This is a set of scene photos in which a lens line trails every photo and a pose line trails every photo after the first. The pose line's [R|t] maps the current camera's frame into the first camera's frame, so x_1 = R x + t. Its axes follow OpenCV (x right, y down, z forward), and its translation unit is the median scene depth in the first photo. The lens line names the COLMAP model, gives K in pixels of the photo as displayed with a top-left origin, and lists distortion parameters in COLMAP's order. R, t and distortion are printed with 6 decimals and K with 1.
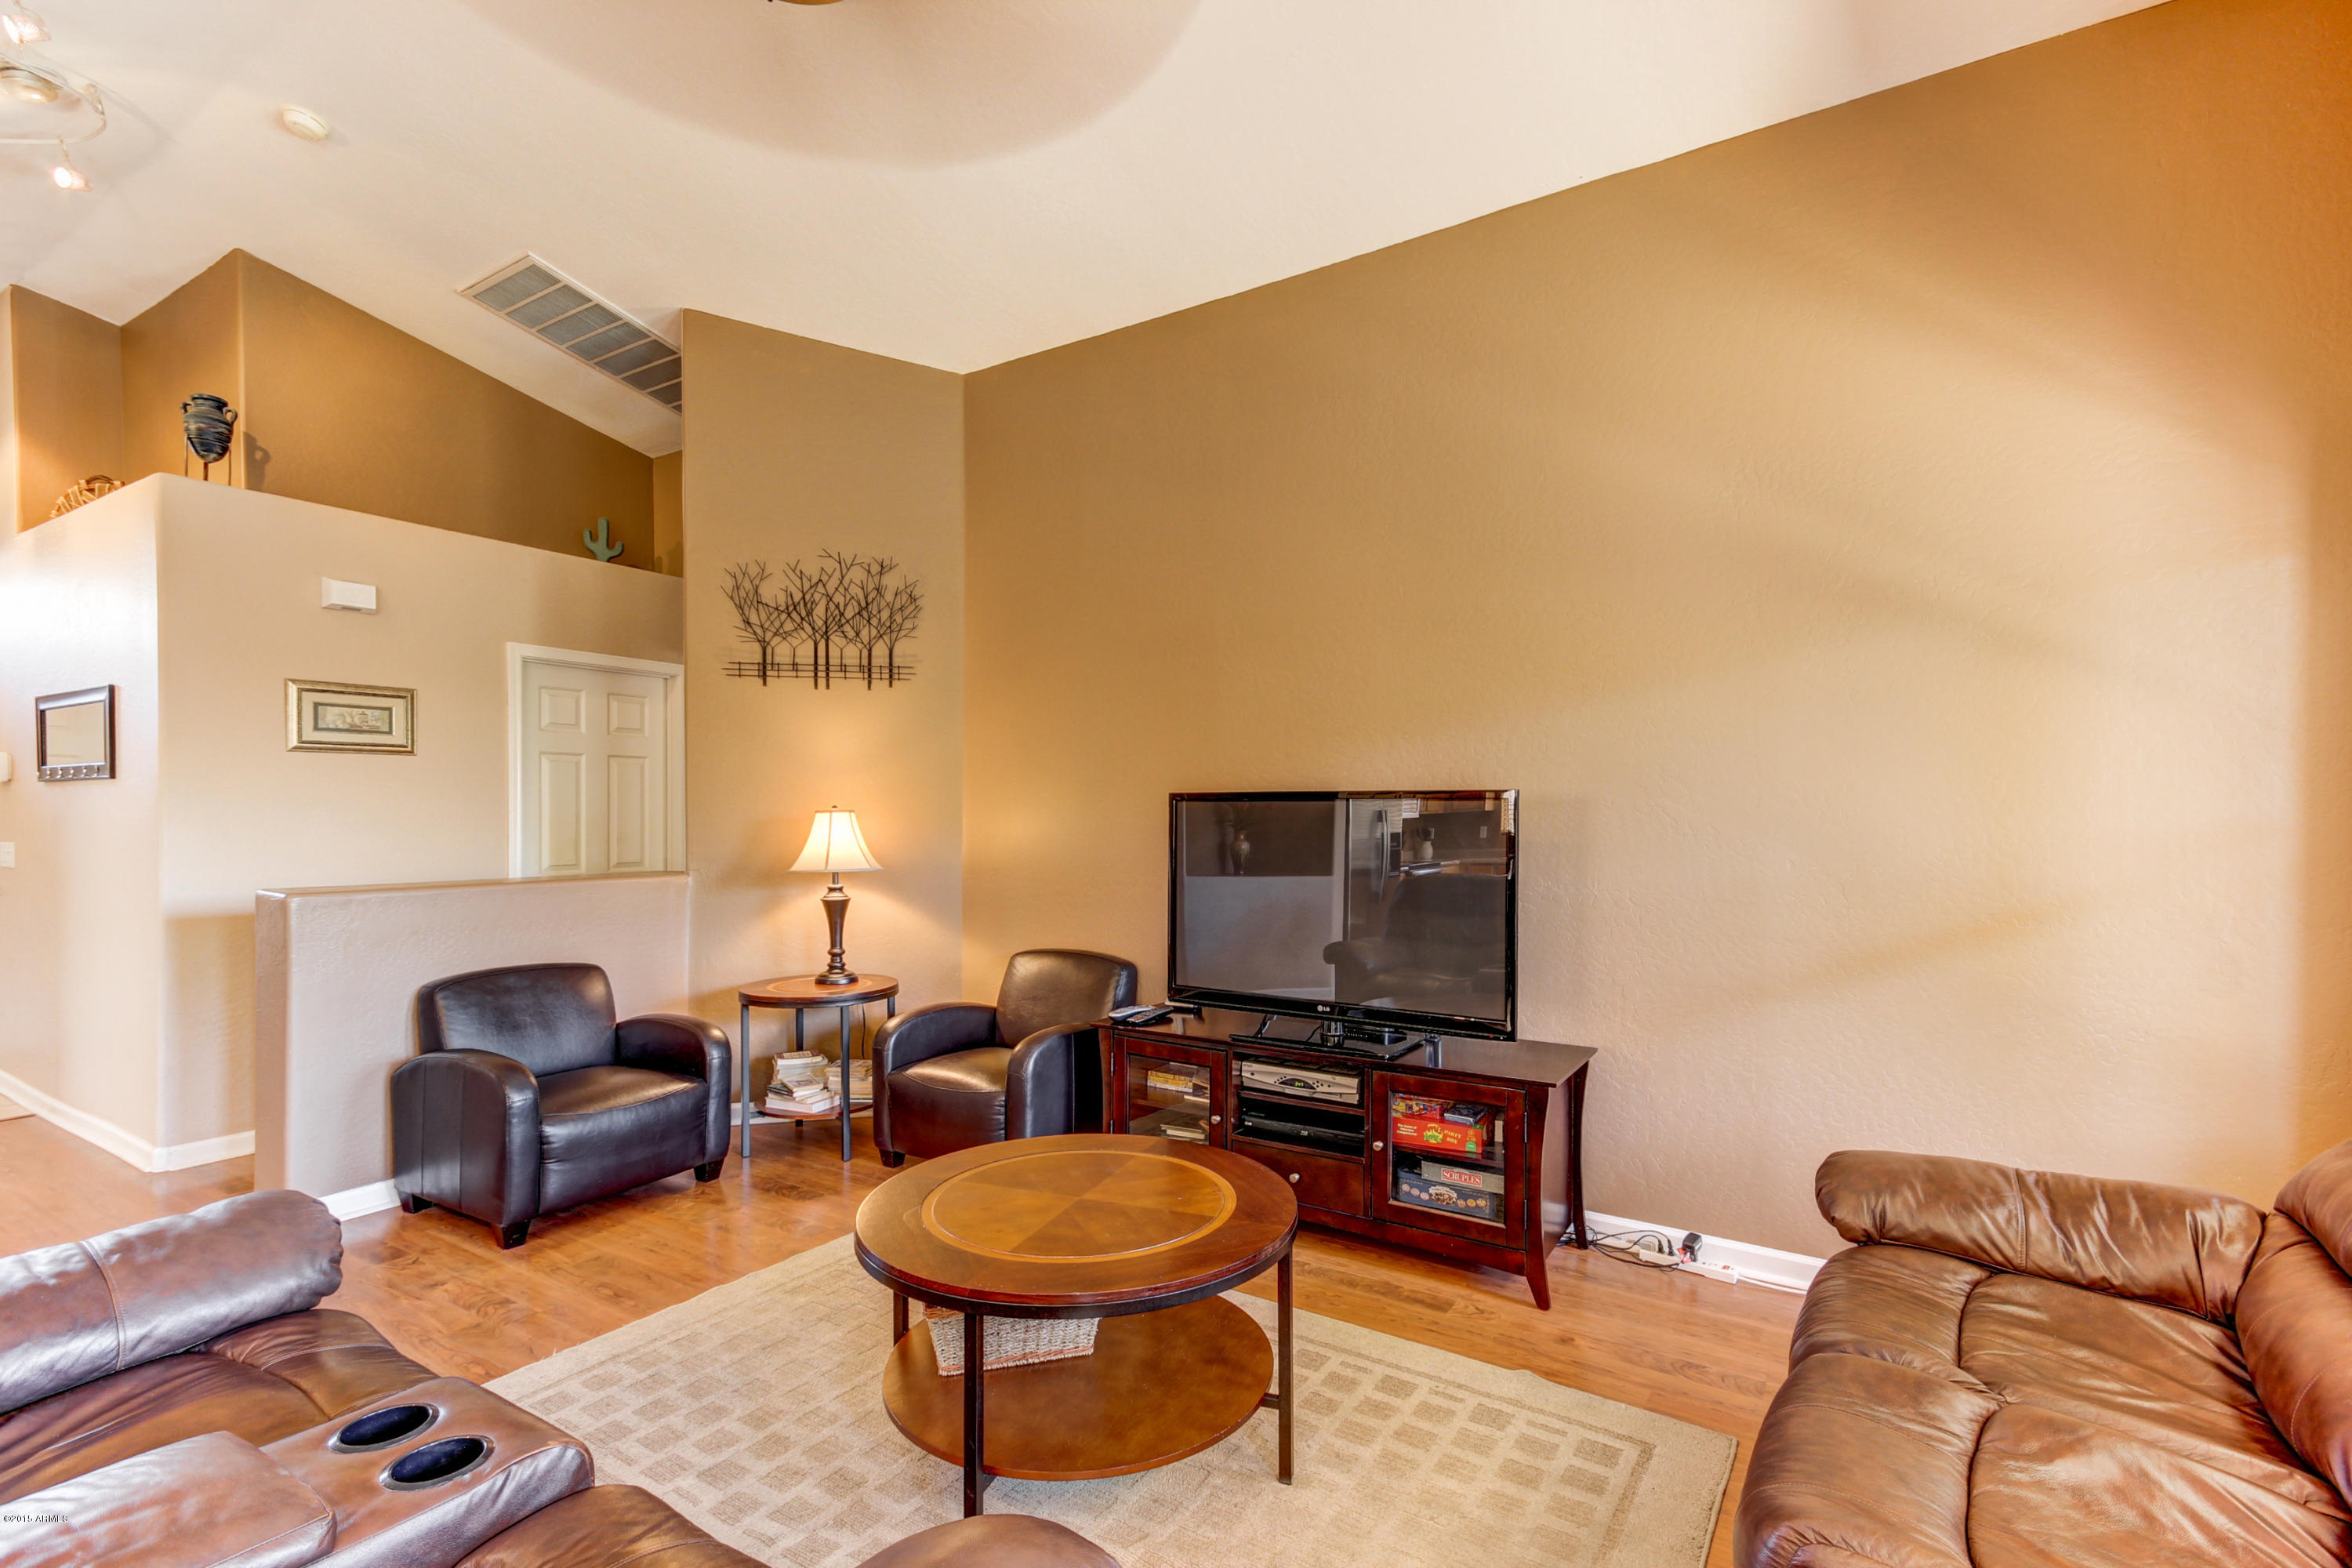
lens RADIAL K [[1064.8, 0, 1191.6], [0, 1064.8, 791.2], [0, 0, 1]] dist [0.011029, -0.002534]
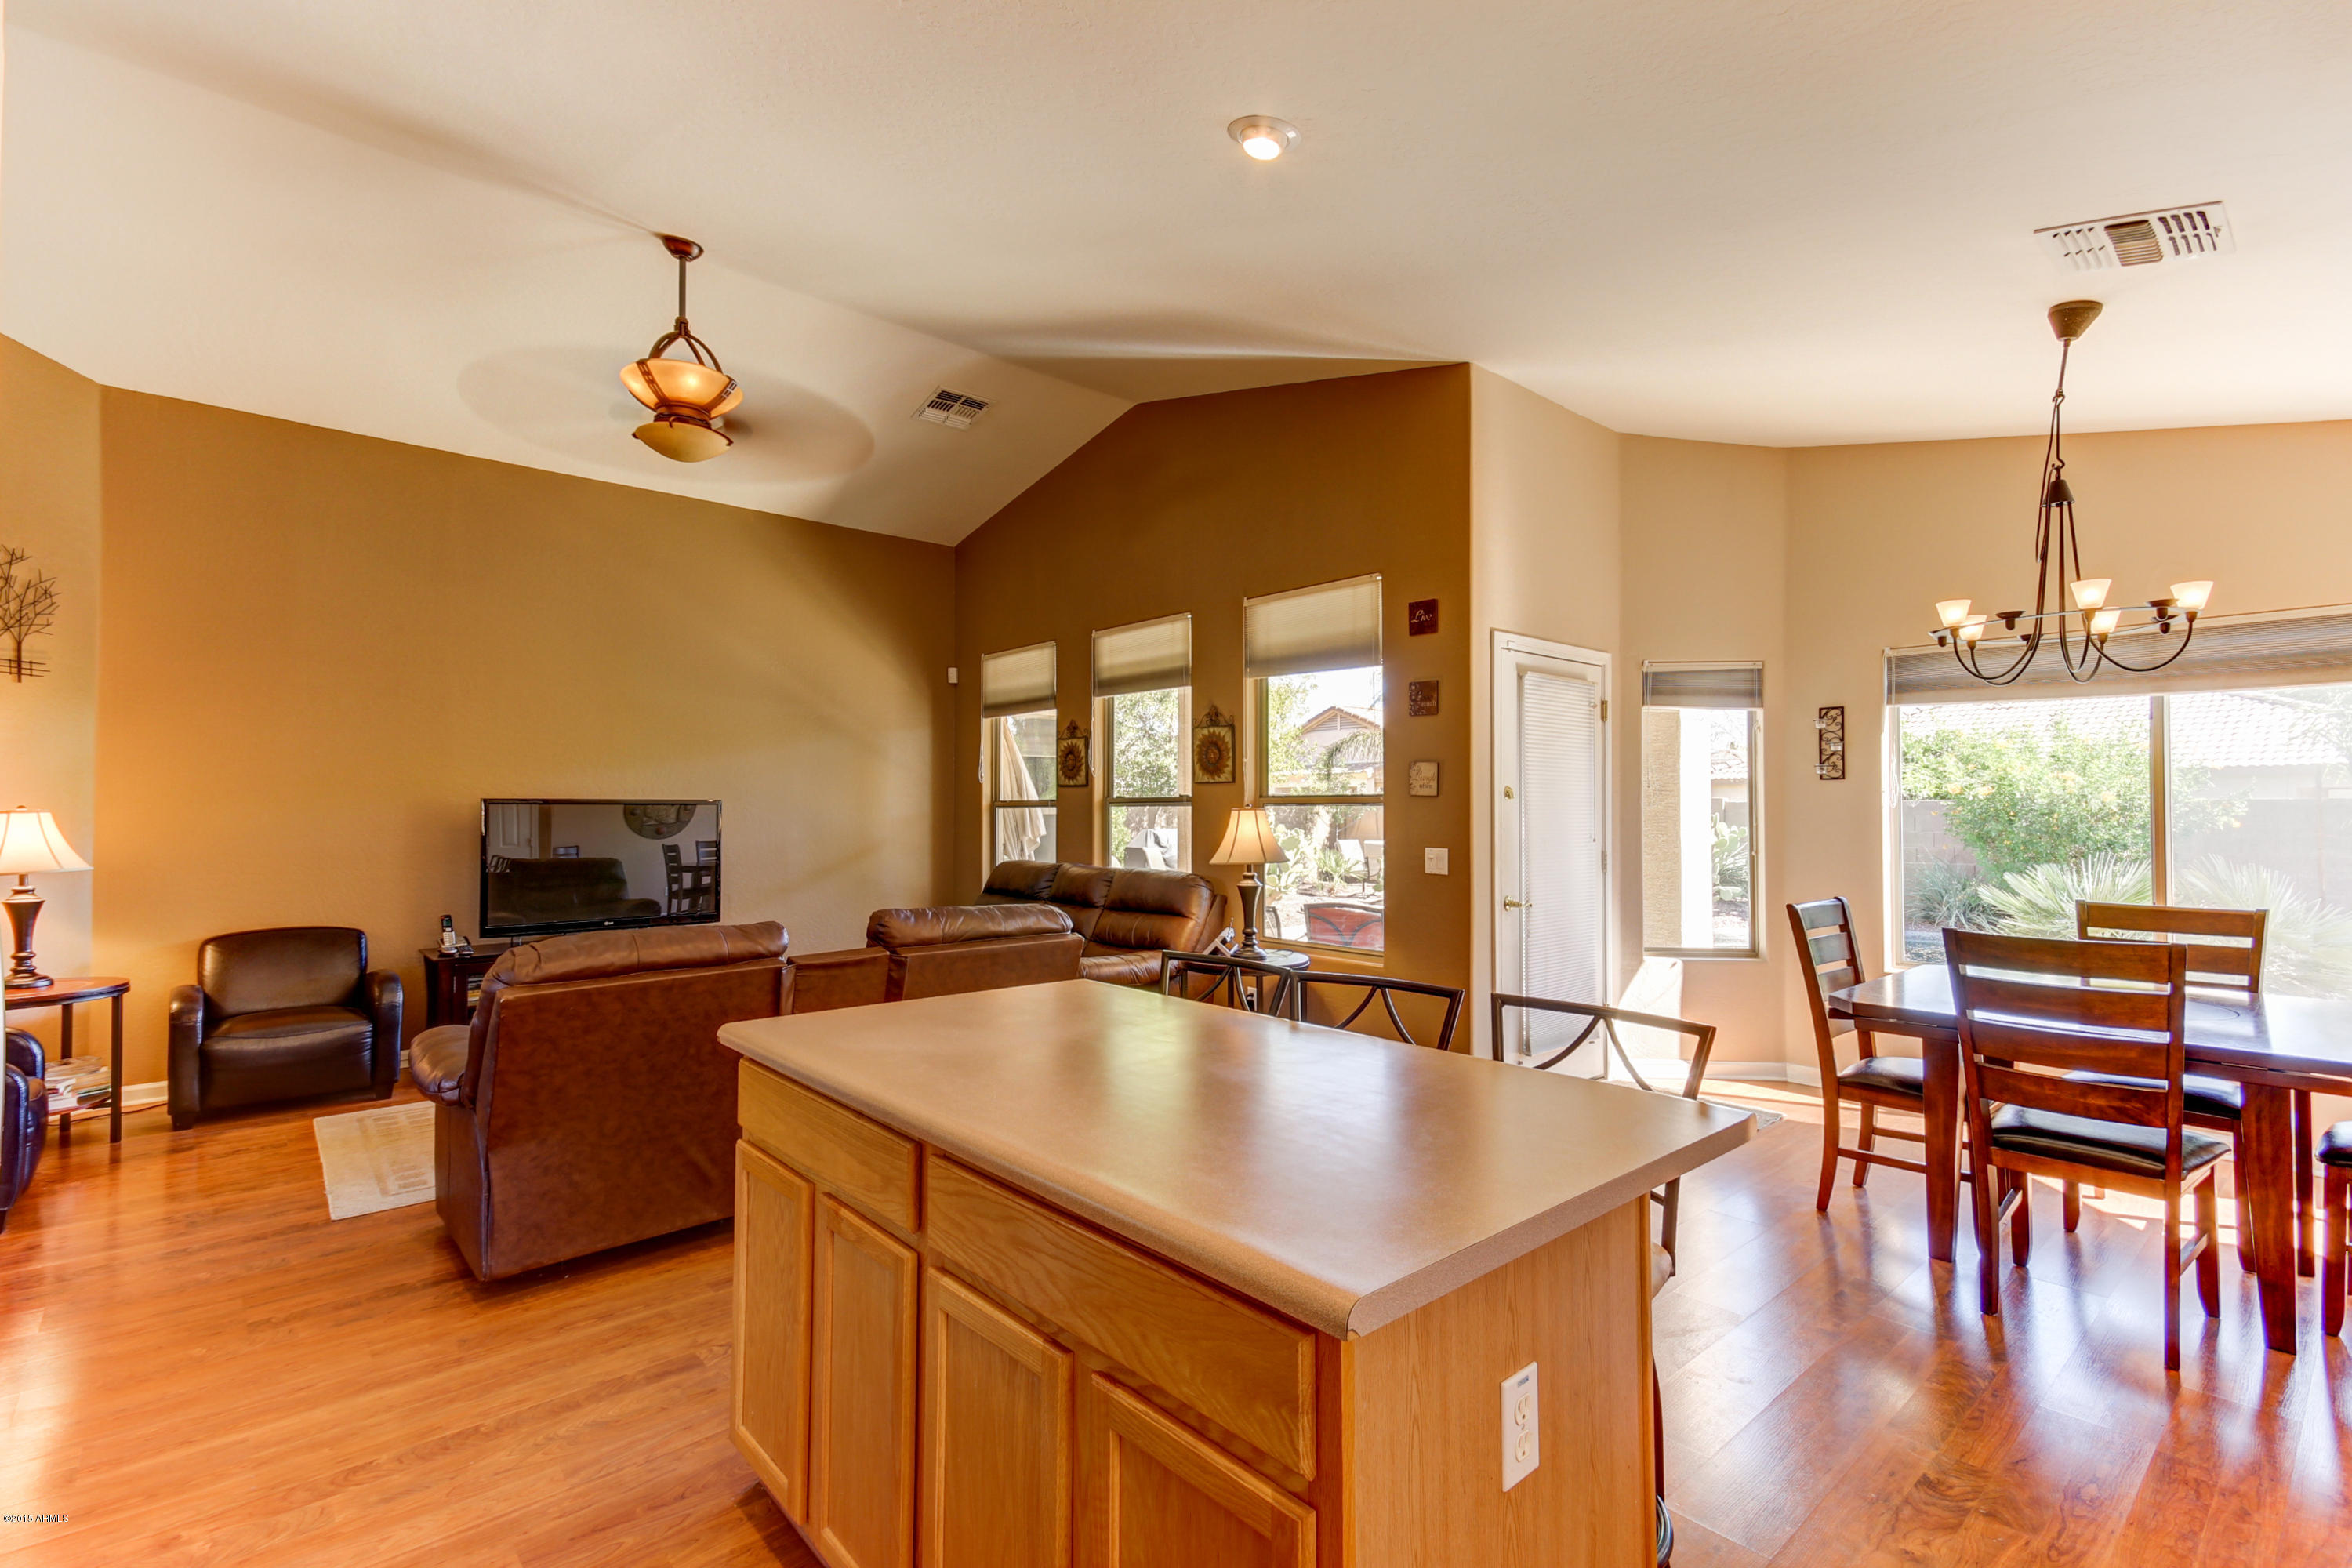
lens RADIAL K [[1064.8, 0, 1211.7], [0, 1064.8, 802.1], [0, 0, 1]] dist [0.011029, -0.002534]
pose [[0.275169, 0.007149, 0.961369, -0.978354], [-0.001223, 0.999974, -0.007086, 0.015783], [-0.961395, 0.000774, 0.275171, -0.312452]]
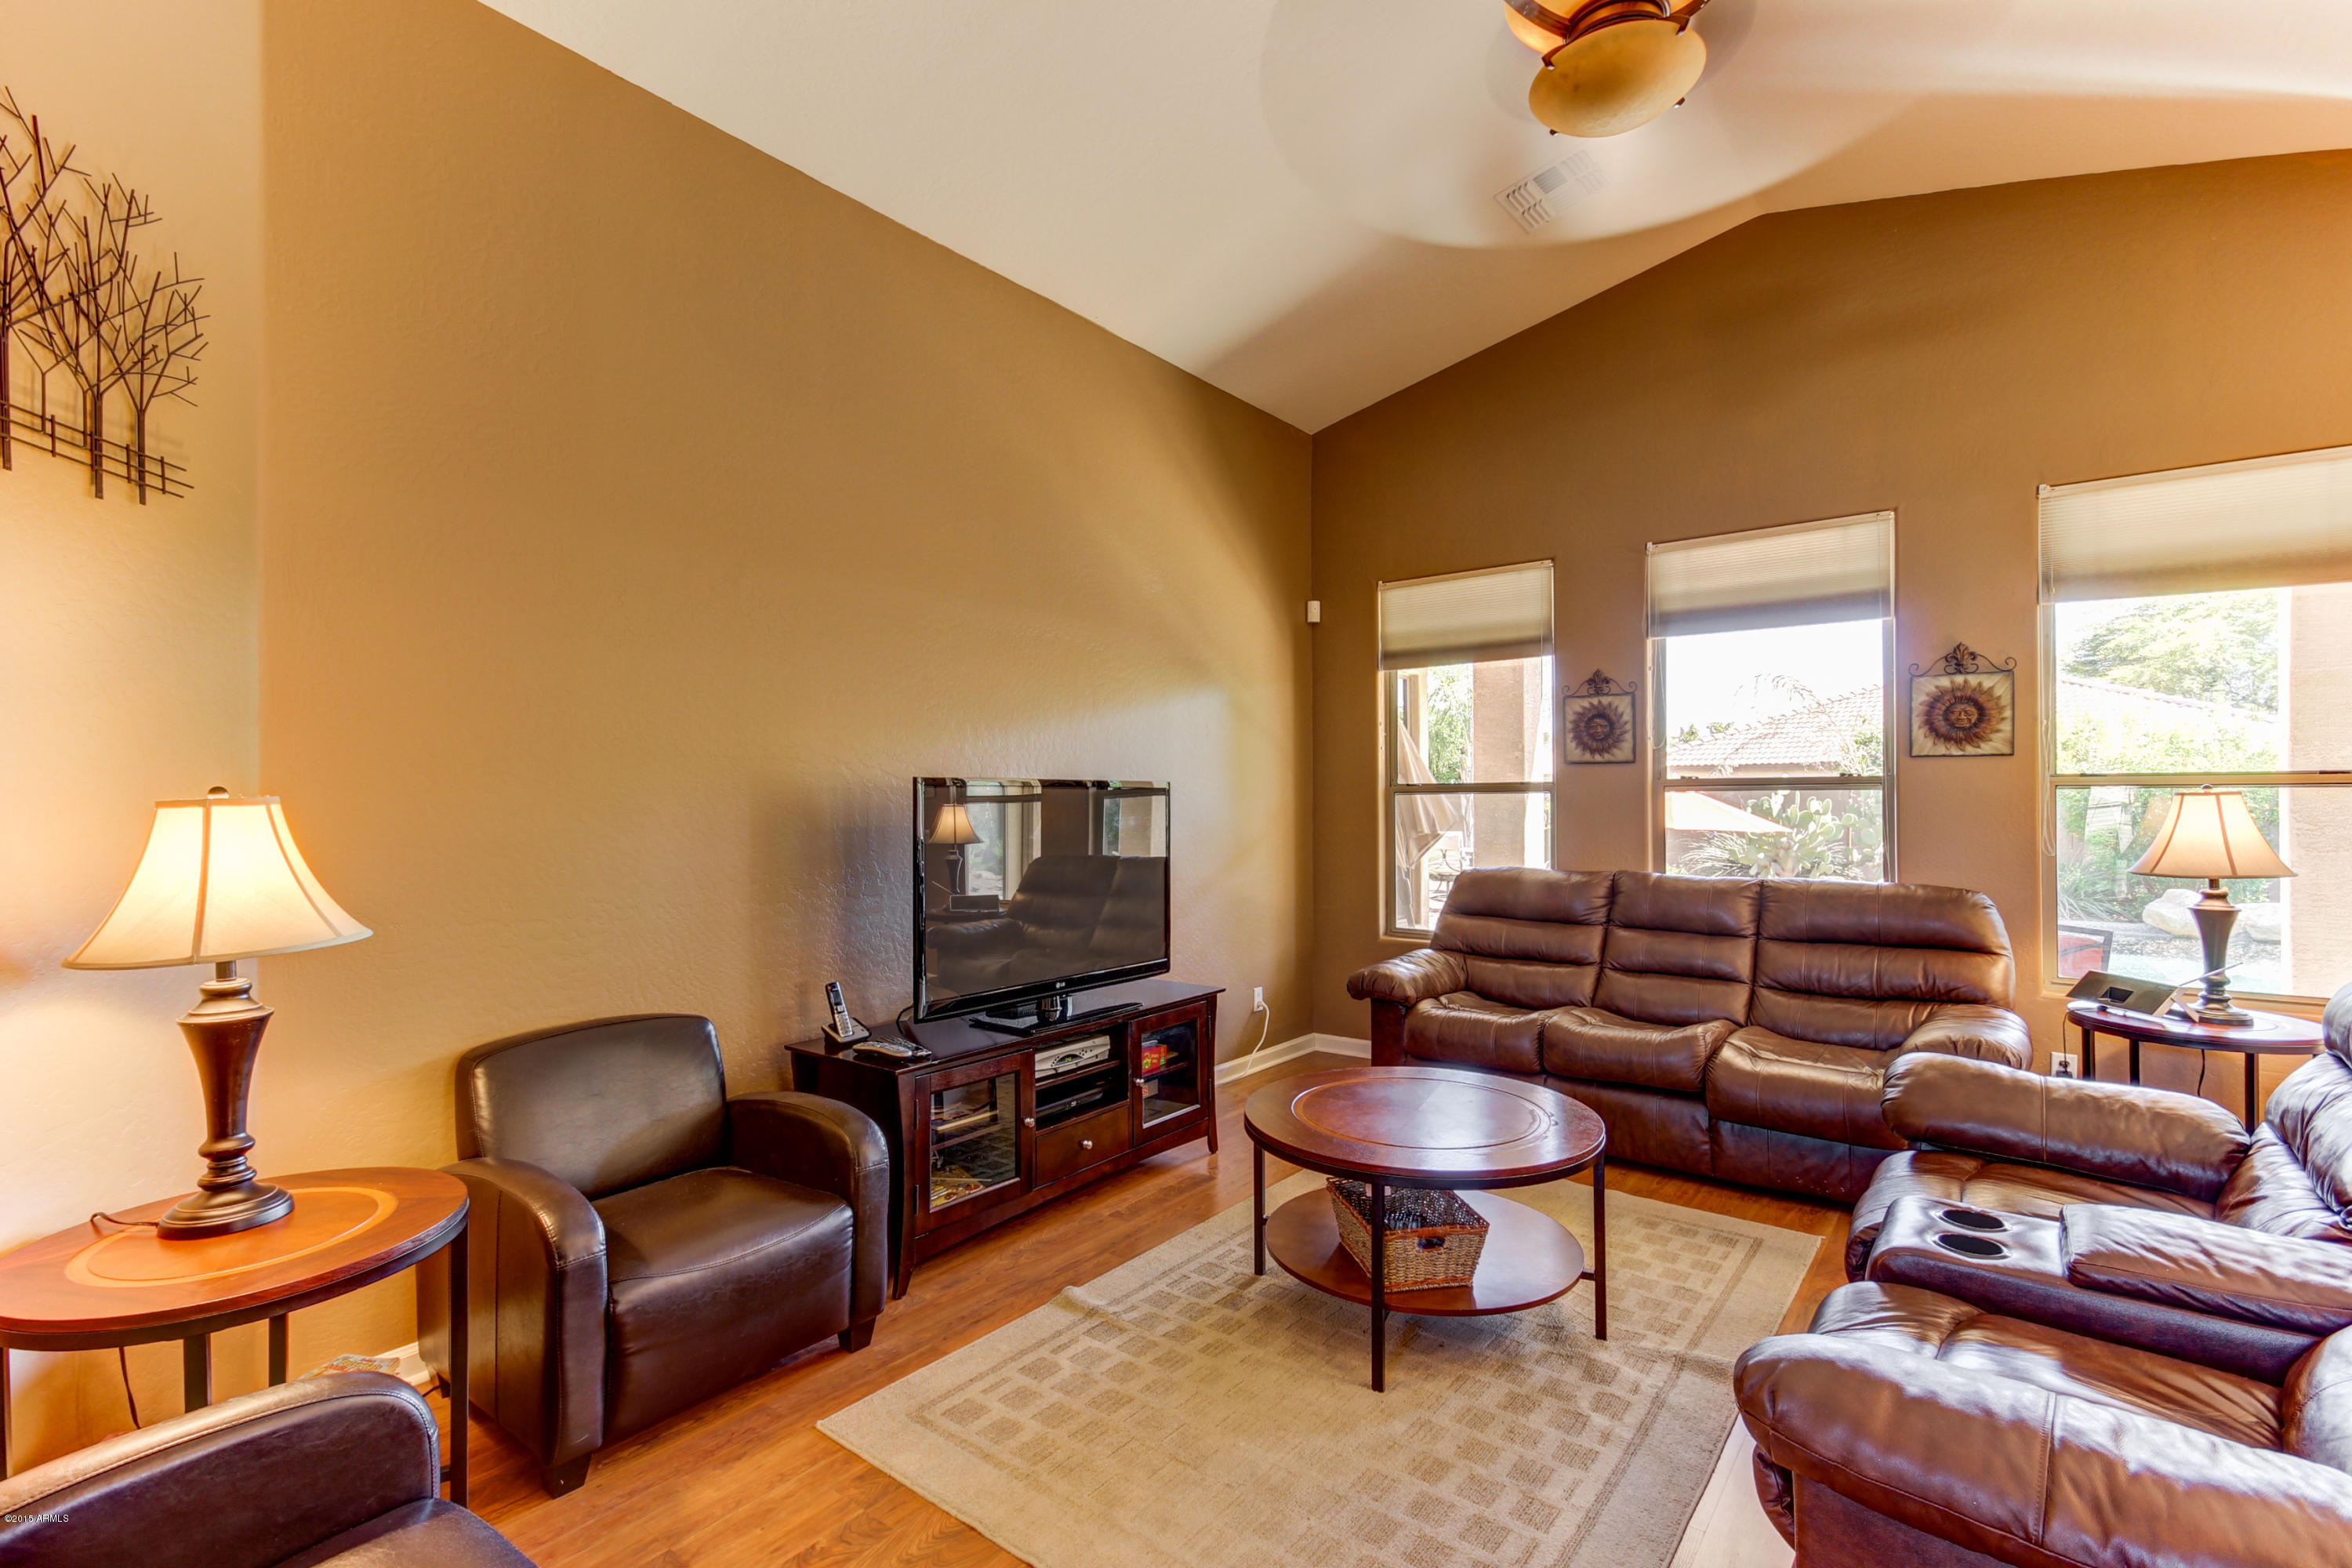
lens RADIAL K [[1064.8, 0, 1186.1], [0, 1064.8, 805.1], [0, 0, 1]] dist [0.011029, -0.002534]
pose [[0.114761, -0.007567, 0.993364, -0.696796], [0.001665, 0.999971, 0.007425, 0.017069], [-0.993392, 0.000801, 0.114770, 0.589290]]
